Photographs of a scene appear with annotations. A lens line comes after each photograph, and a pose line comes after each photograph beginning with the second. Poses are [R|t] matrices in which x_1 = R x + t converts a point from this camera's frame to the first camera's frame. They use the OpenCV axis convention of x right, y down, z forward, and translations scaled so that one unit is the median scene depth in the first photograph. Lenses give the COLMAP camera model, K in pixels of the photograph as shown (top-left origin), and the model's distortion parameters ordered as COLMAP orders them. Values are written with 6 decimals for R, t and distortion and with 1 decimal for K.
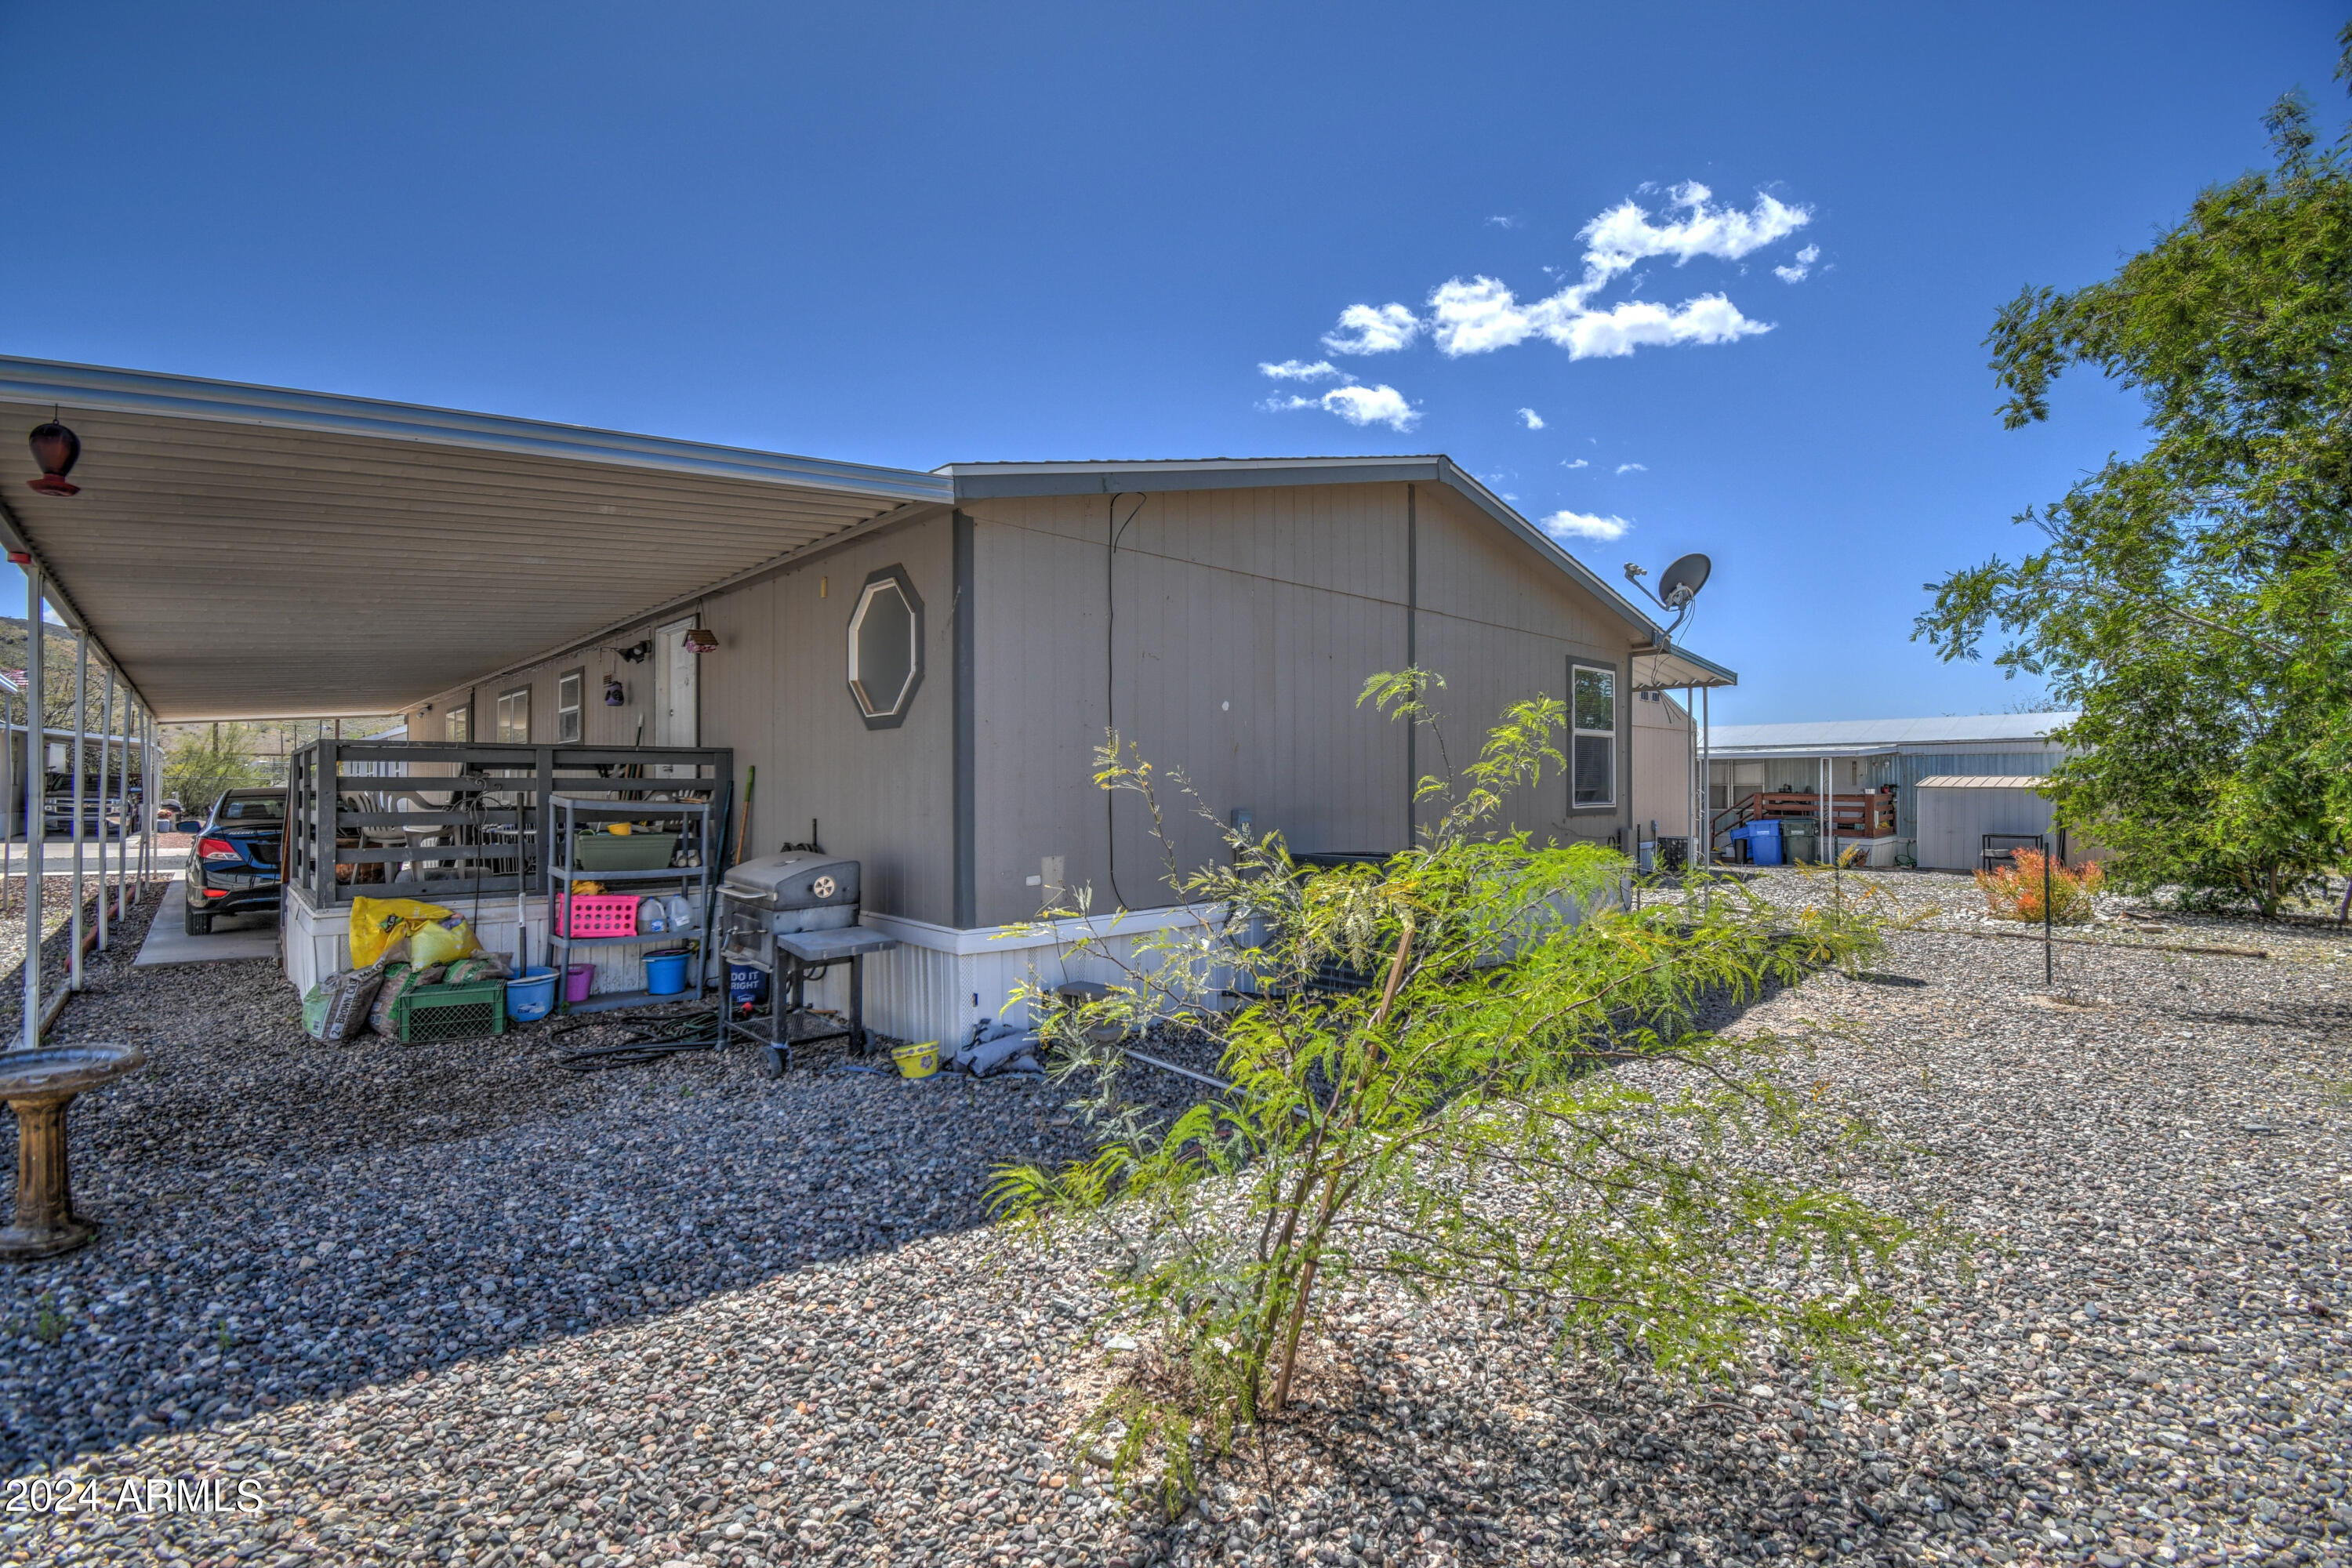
lens RADIAL K [[1039.6, 0, 1167.8], [0, 1039.6, 790.7], [0, 0, 1]] dist [0.023202, -0.028986]
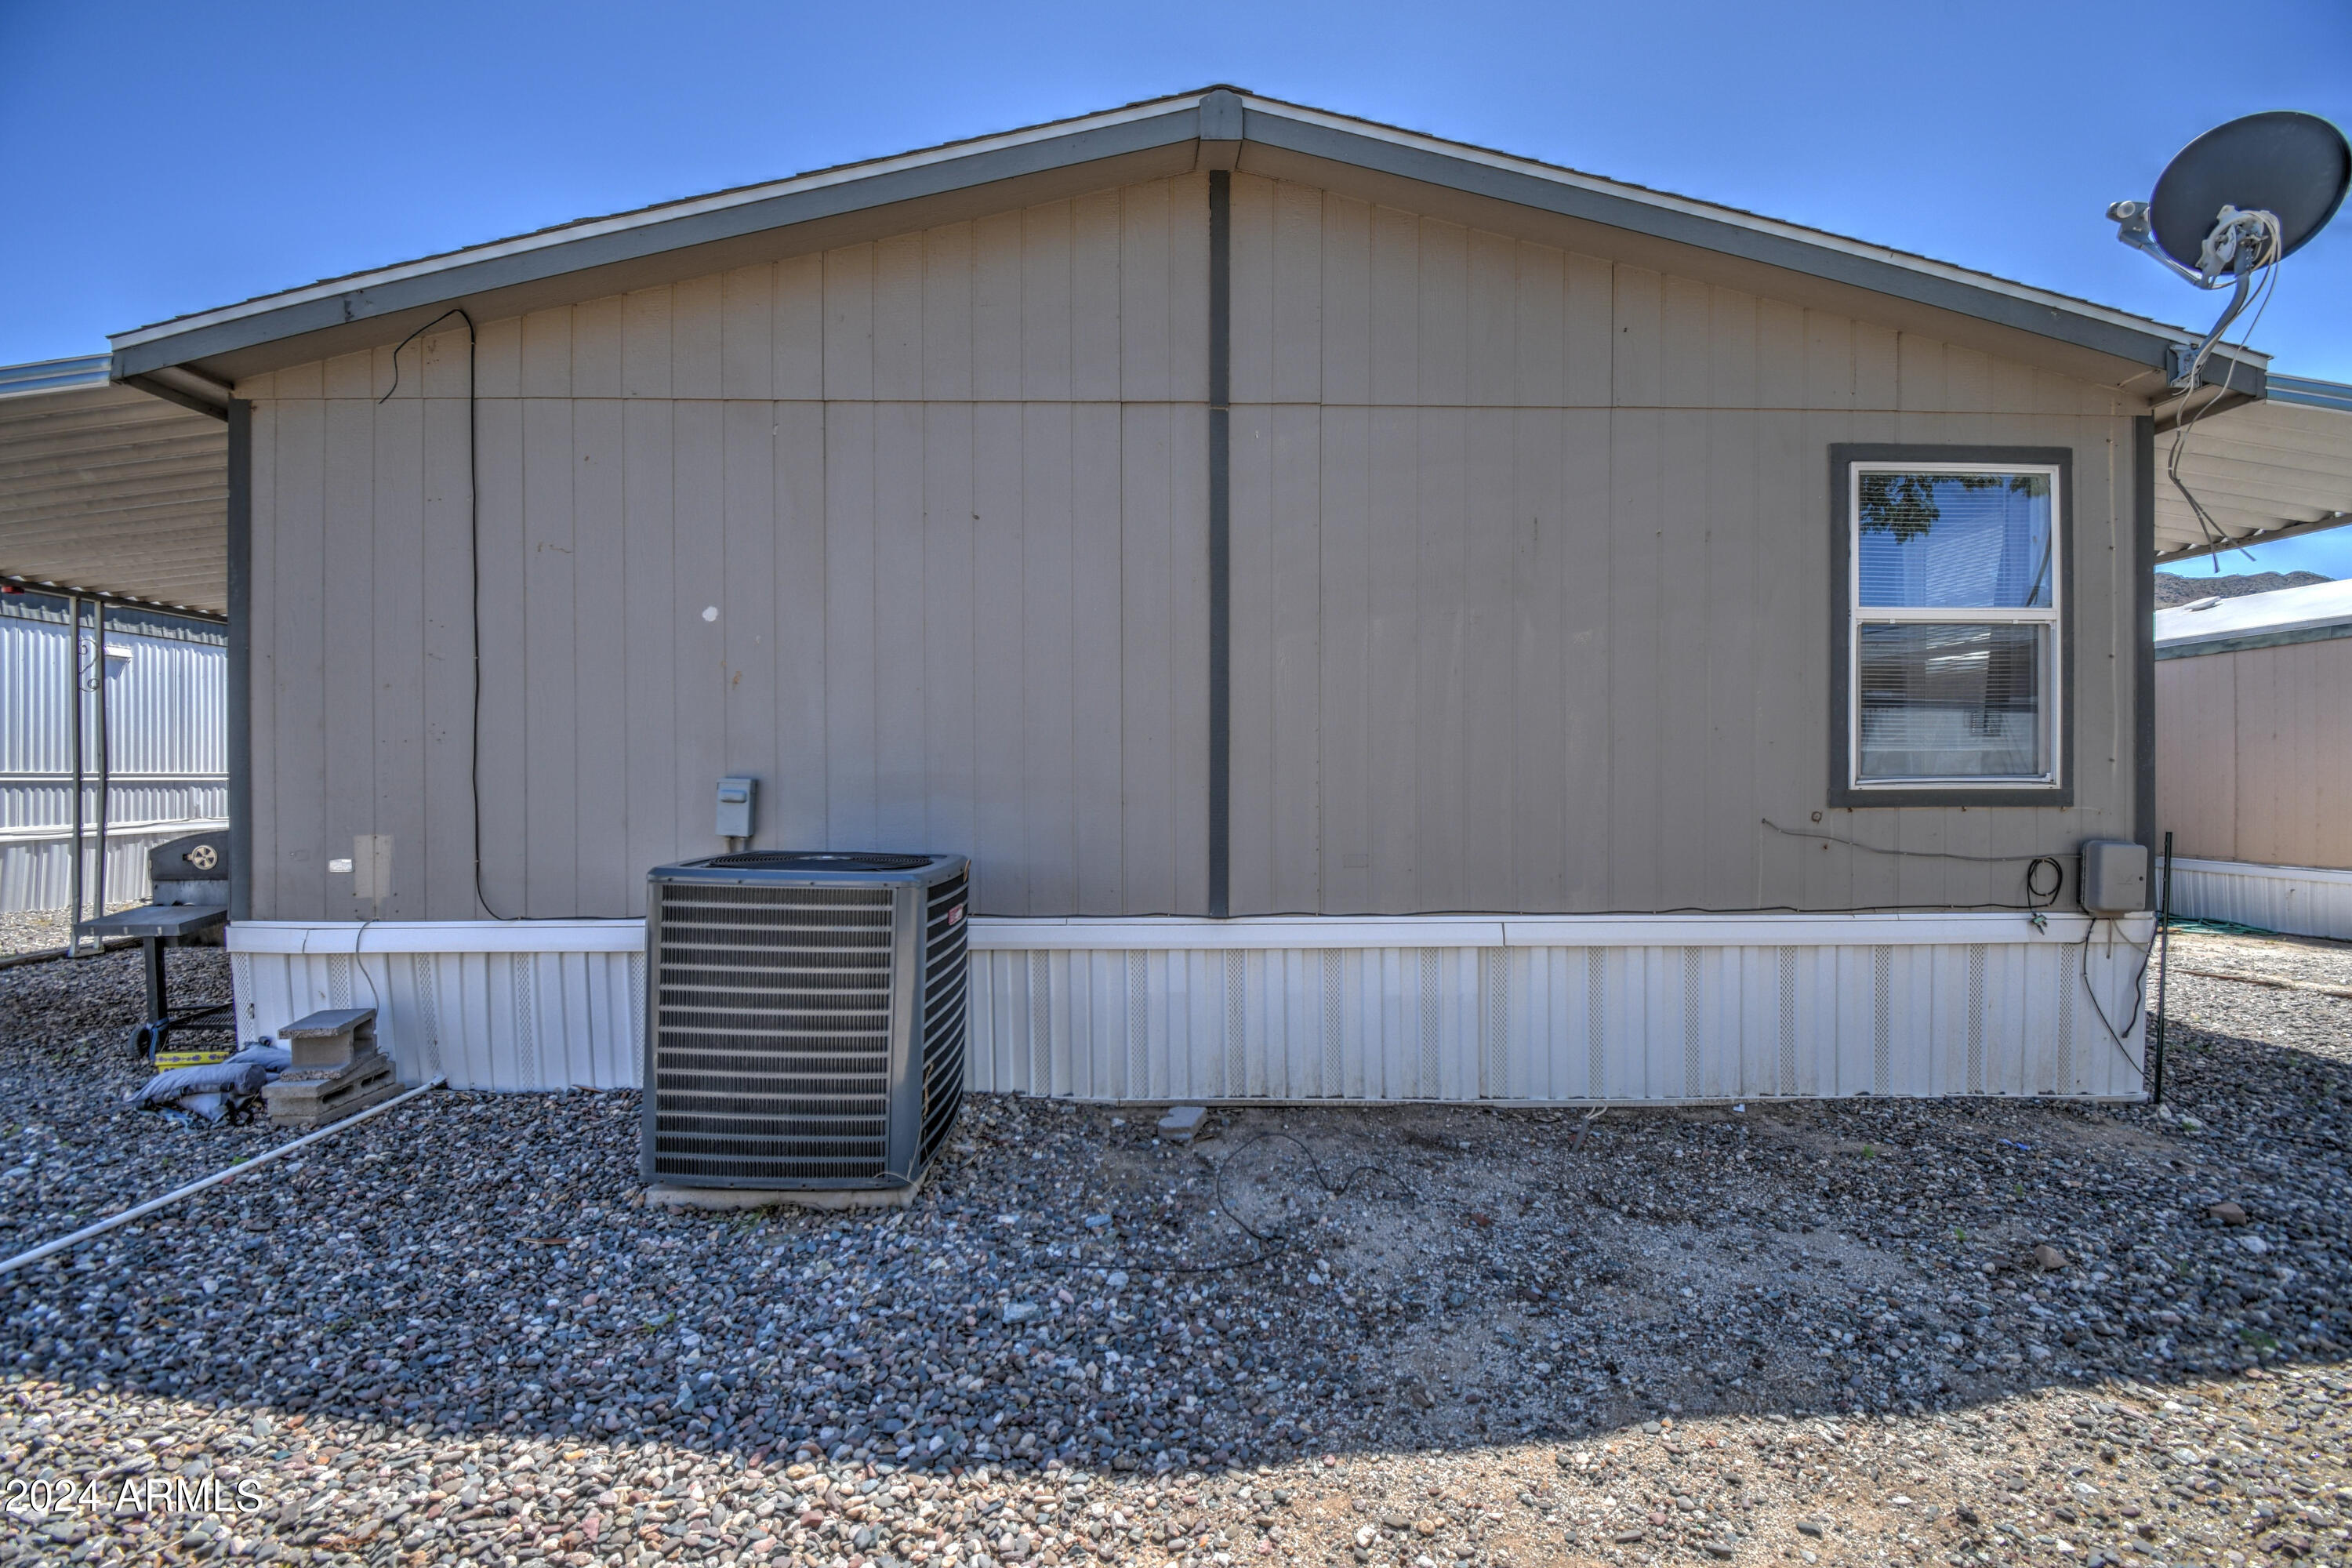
lens RADIAL K [[1039.6, 0, 1167.8], [0, 1039.6, 790.7], [0, 0, 1]] dist [0.023202, -0.028986]
pose [[0.746287, 0.011314, -0.665528, 0.774751], [-0.003278, 0.999906, 0.013322, 0.019465], [0.665617, -0.007760, 0.746254, 0.794450]]
